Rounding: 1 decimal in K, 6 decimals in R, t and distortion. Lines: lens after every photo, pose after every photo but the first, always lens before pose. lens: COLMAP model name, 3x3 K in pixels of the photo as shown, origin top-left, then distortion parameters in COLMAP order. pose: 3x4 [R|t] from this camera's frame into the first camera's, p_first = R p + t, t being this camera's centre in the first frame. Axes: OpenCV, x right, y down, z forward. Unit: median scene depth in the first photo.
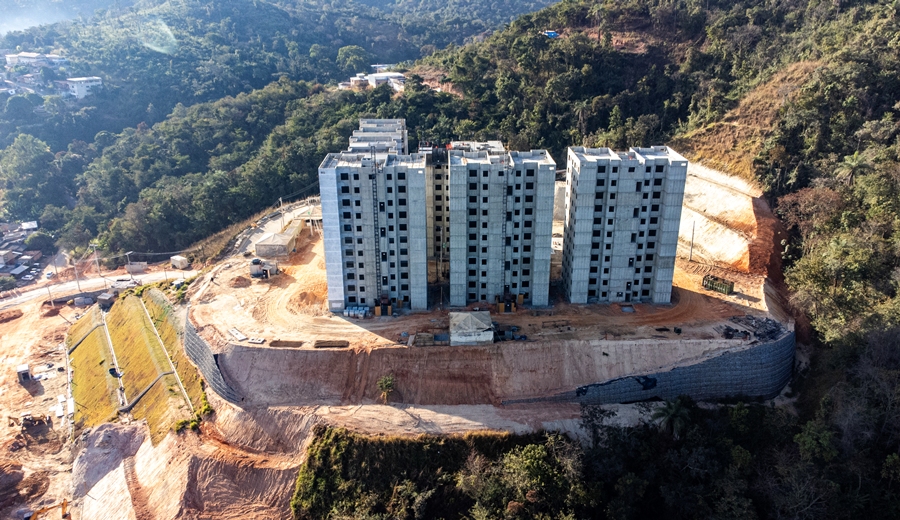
lens RADIAL K [[685.9, 0, 451.4], [0, 685.9, 251.5], [0, 0, 1]] dist [0.025472, 0.046851]
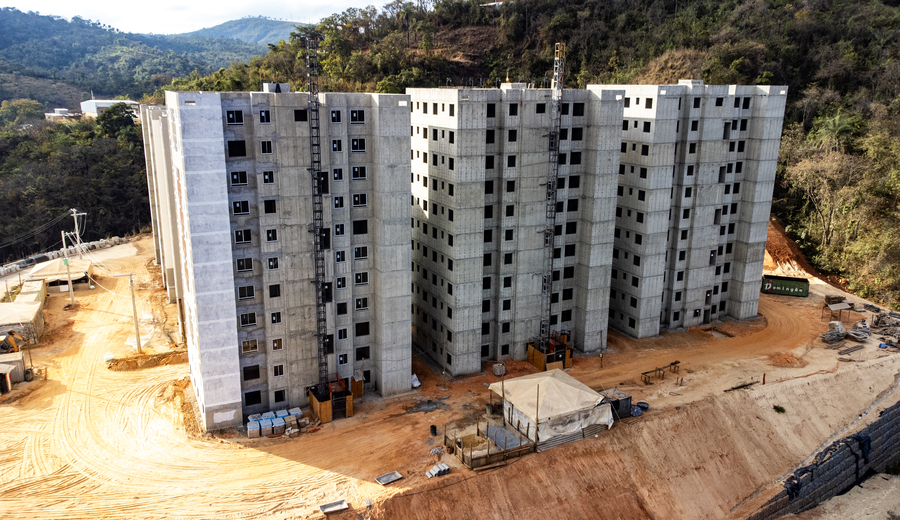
lens RADIAL K [[685.9, 0, 454.6], [0, 685.9, 255.6], [0, 0, 1]] dist [0.025472, 0.046851]
pose [[0.902977, -0.090374, 0.420078, -0.209377], [0.139869, 0.986208, -0.088487, 0.035730], [-0.406288, 0.138658, 0.903163, 0.518636]]
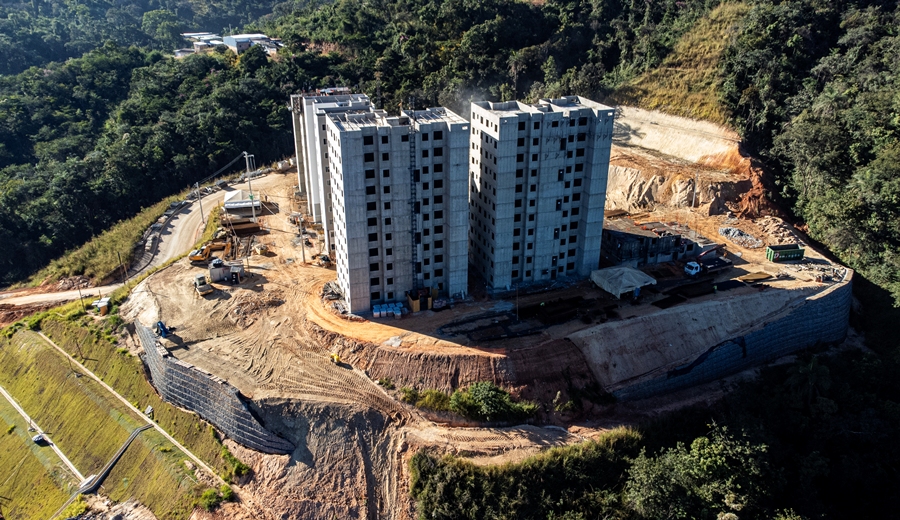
lens RADIAL K [[685.9, 0, 450.4], [0, 685.9, 251.8], [0, 0, 1]] dist [0.025472, 0.046851]
pose [[0.954904, -0.110120, 0.275738, -0.277832], [0.100356, 0.993728, 0.049320, -0.011866], [-0.279440, -0.019424, 0.959967, 0.210056]]
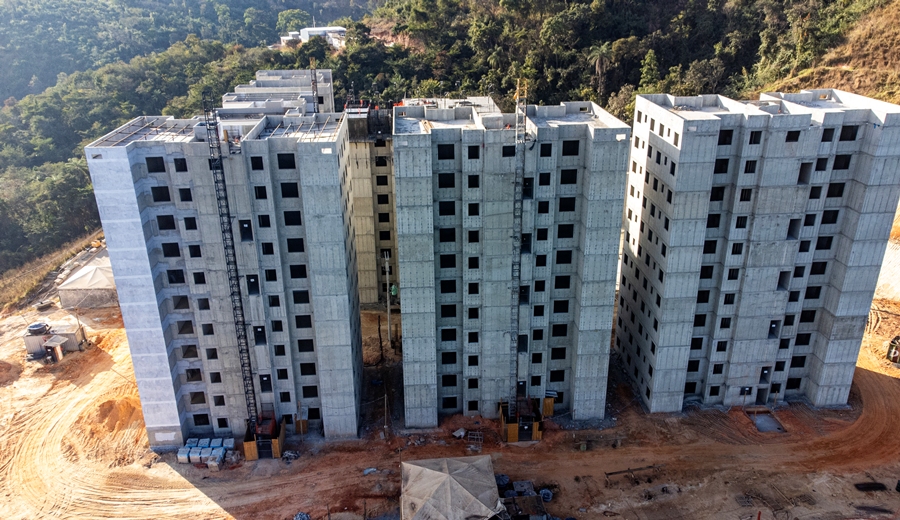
lens RADIAL K [[685.9, 0, 453.1], [0, 685.9, 254.7], [0, 0, 1]] dist [0.025472, 0.046851]
pose [[0.998460, -0.027574, 0.048146, 0.011865], [0.026237, 0.999258, 0.028192, -0.055430], [-0.048887, -0.026885, 0.998442, 0.512882]]
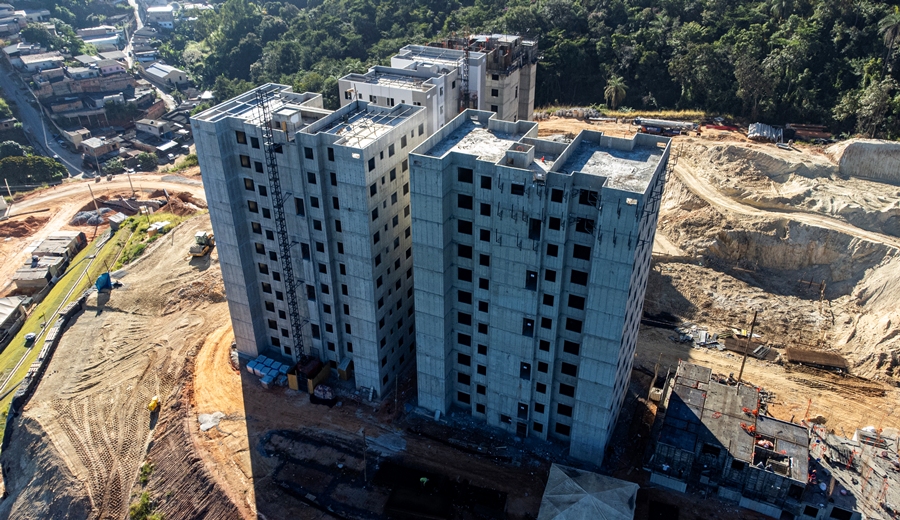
lens RADIAL K [[685.9, 0, 449.5], [0, 685.9, 258.7], [0, 0, 1]] dist [0.025472, 0.046851]
pose [[0.900868, 0.223272, -0.372273, 0.191990], [-0.153602, 0.966059, 0.207692, -0.144289], [0.406009, -0.129921, 0.904587, 0.541302]]
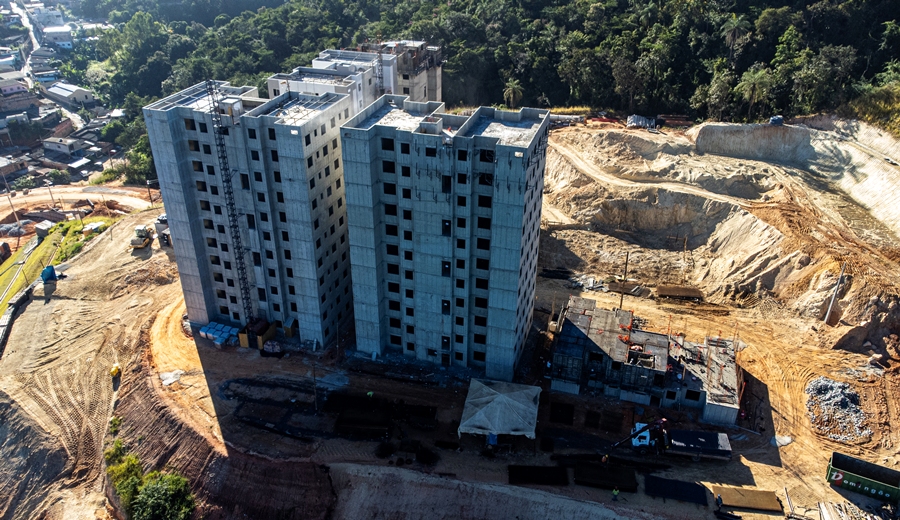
lens RADIAL K [[685.9, 0, 450.3], [0, 685.9, 257.9], [0, 0, 1]] dist [0.025472, 0.046851]
pose [[0.950478, 0.160939, -0.265878, 0.228777], [-0.119770, 0.979081, 0.164486, -0.114144], [0.286788, -0.124496, 0.949870, 0.444189]]
